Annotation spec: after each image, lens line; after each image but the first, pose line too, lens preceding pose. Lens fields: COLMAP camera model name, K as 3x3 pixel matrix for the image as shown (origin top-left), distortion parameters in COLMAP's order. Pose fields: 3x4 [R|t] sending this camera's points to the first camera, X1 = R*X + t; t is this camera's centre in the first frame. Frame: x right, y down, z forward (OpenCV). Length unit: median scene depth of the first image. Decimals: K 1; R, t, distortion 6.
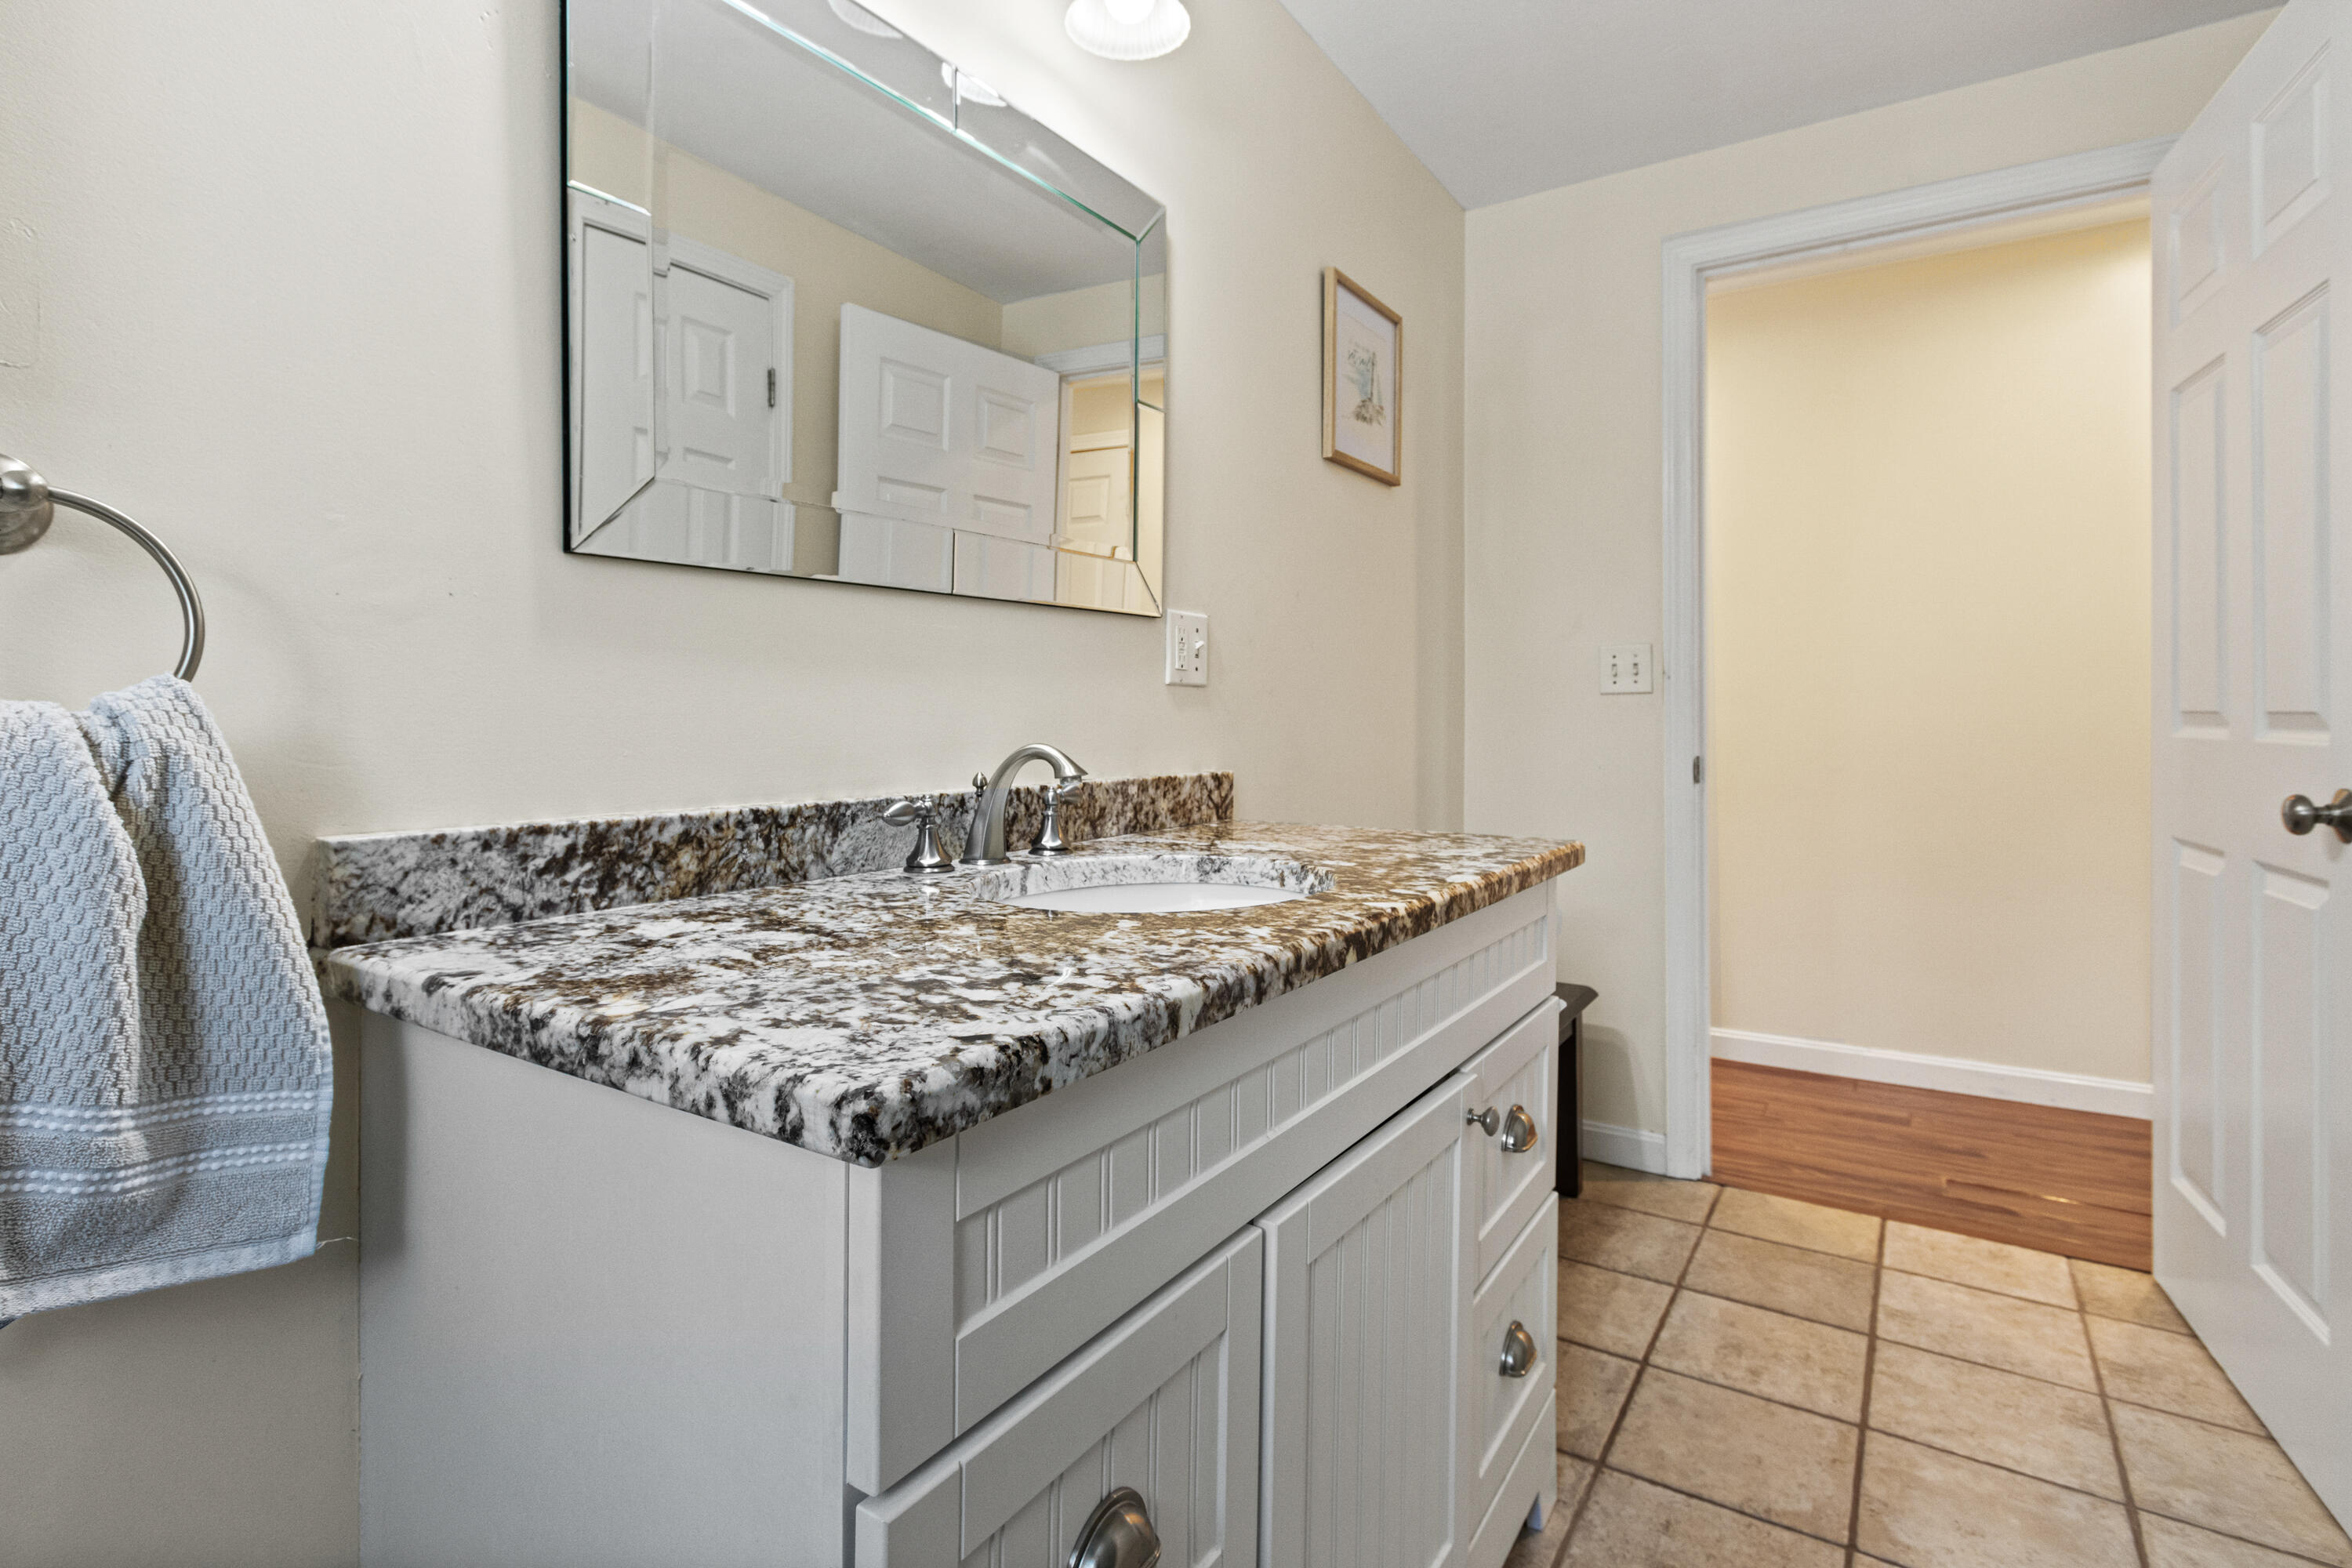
lens RADIAL K [[1152.5, 0, 1133.1], [0, 1152.5, 721.5], [0, 0, 1]] dist [0.004525, 0.000523]
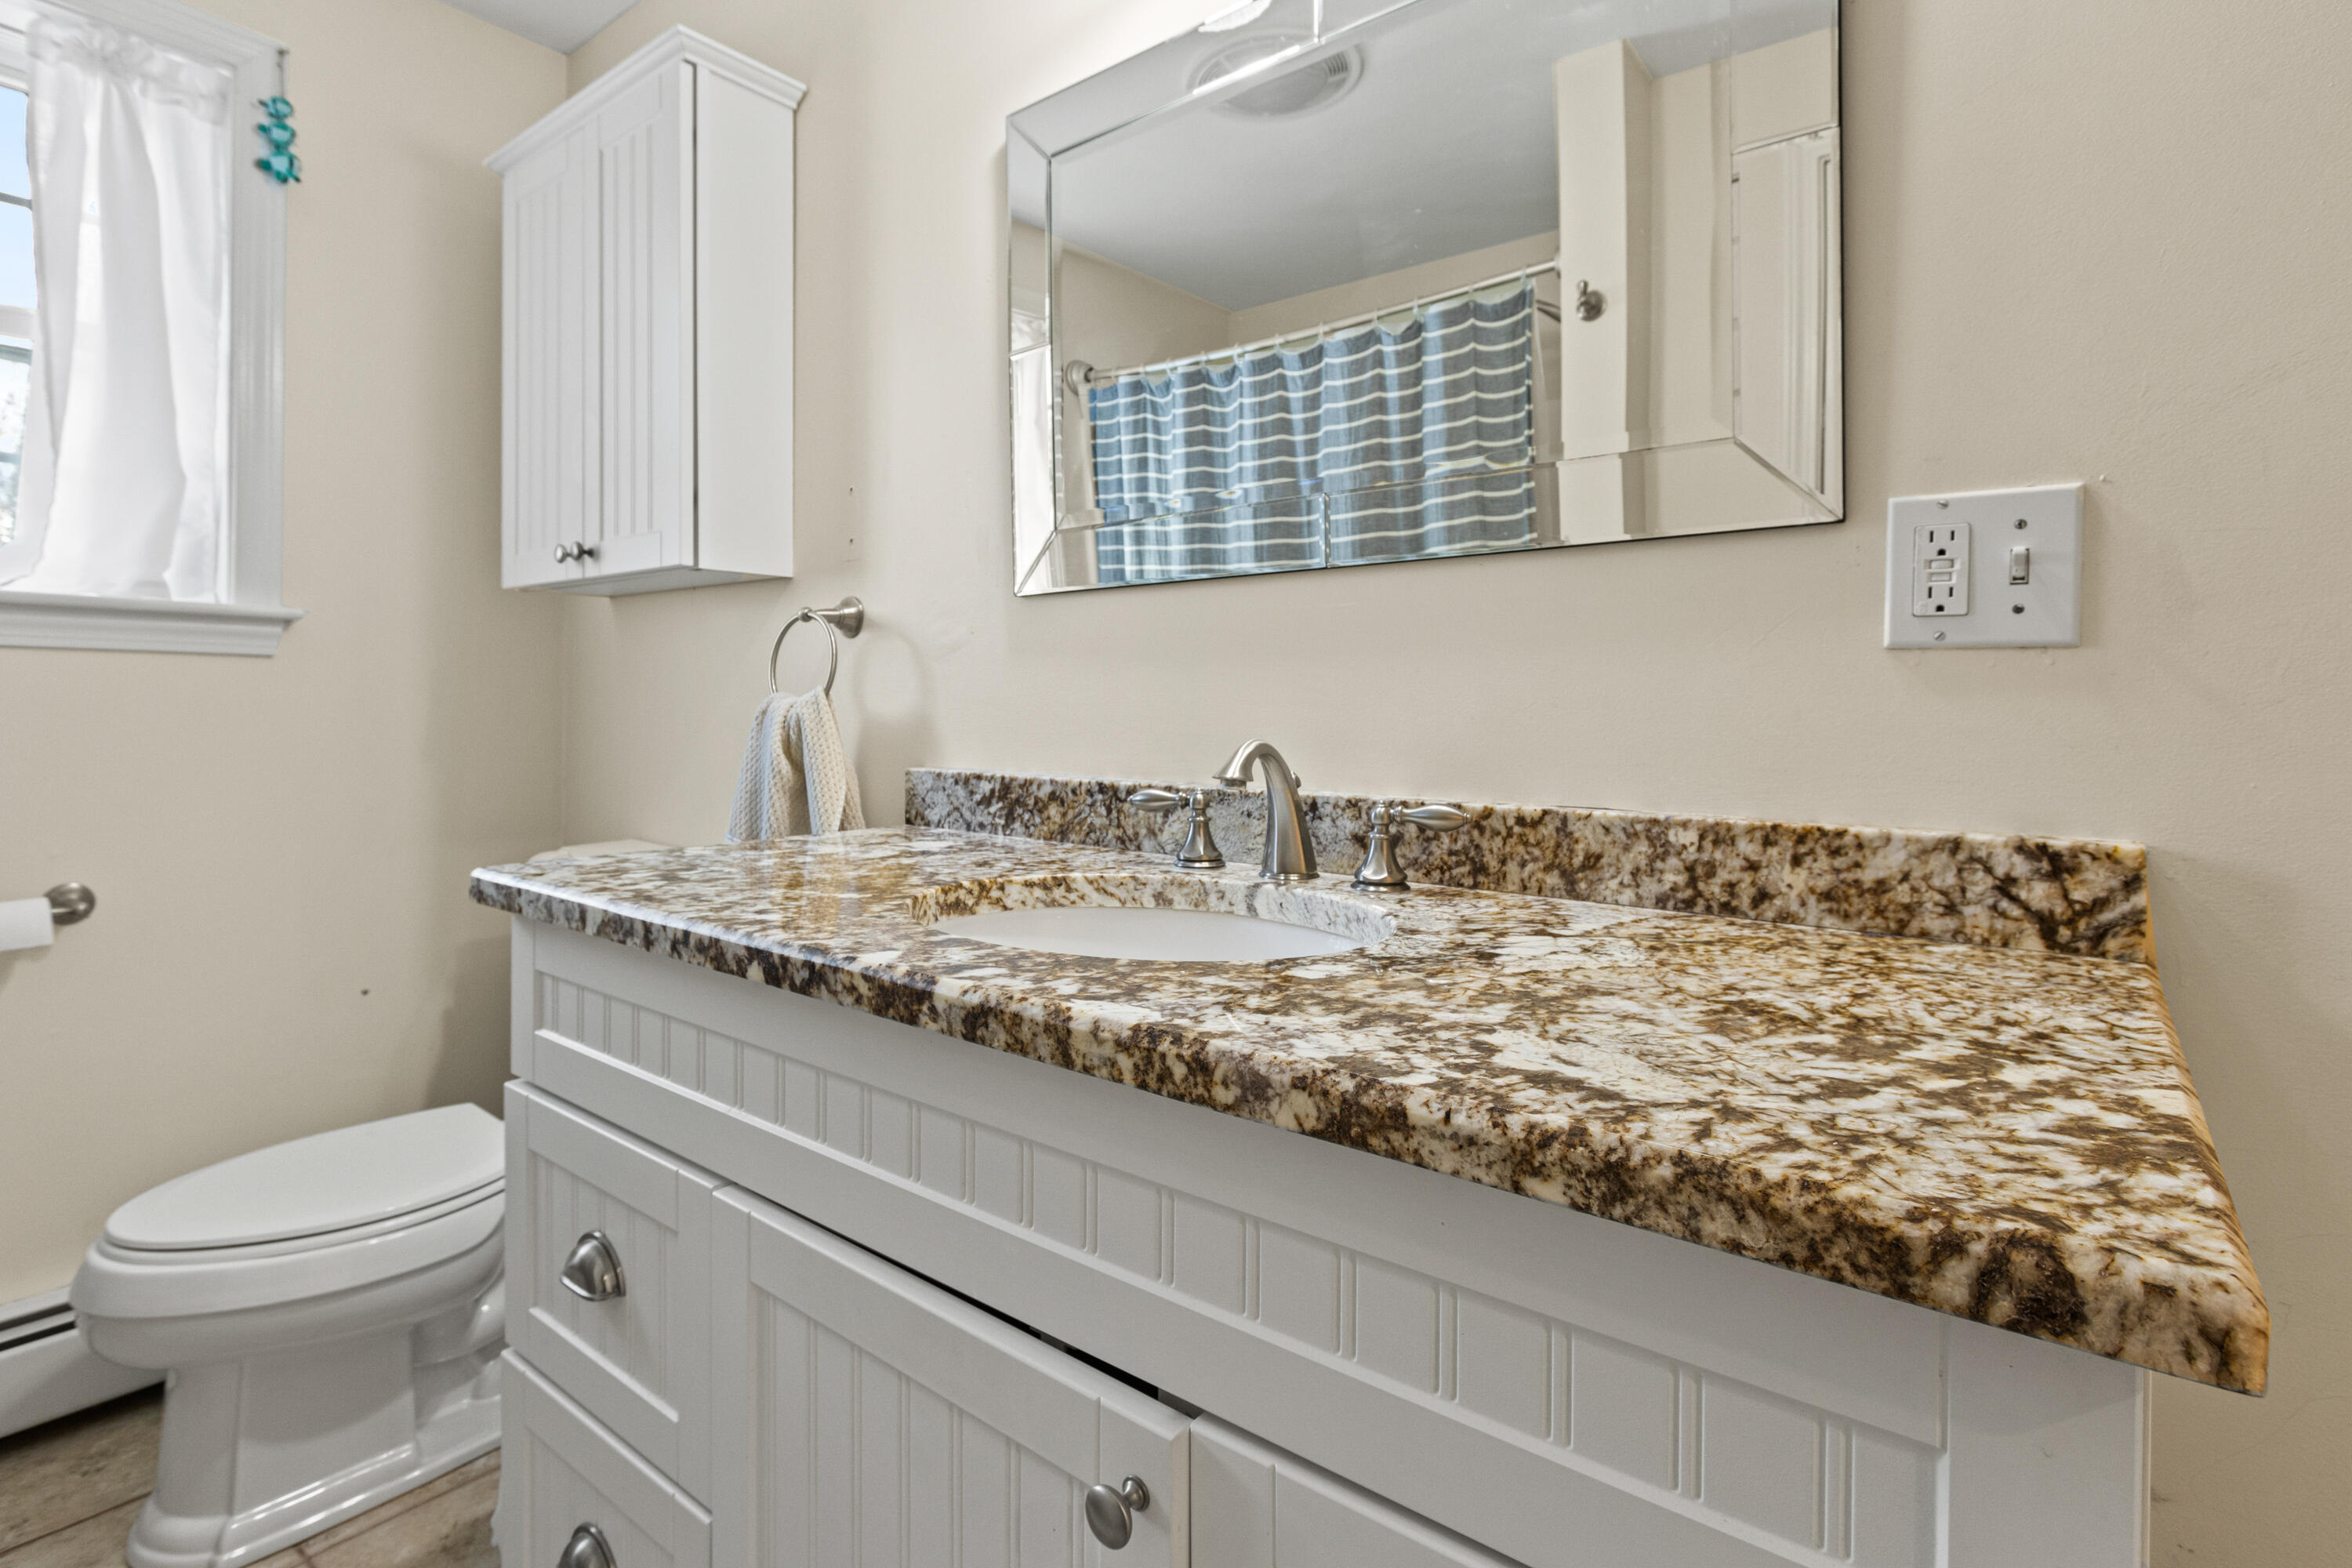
lens RADIAL K [[1152.5, 0, 1140.8], [0, 1152.5, 712.1], [0, 0, 1]] dist [0.004525, 0.000523]
pose [[-0.080389, 0.007253, -0.996737, 0.867770], [-0.009622, 0.999921, 0.008053, -0.007981], [0.996717, 0.010238, -0.080313, 1.120365]]
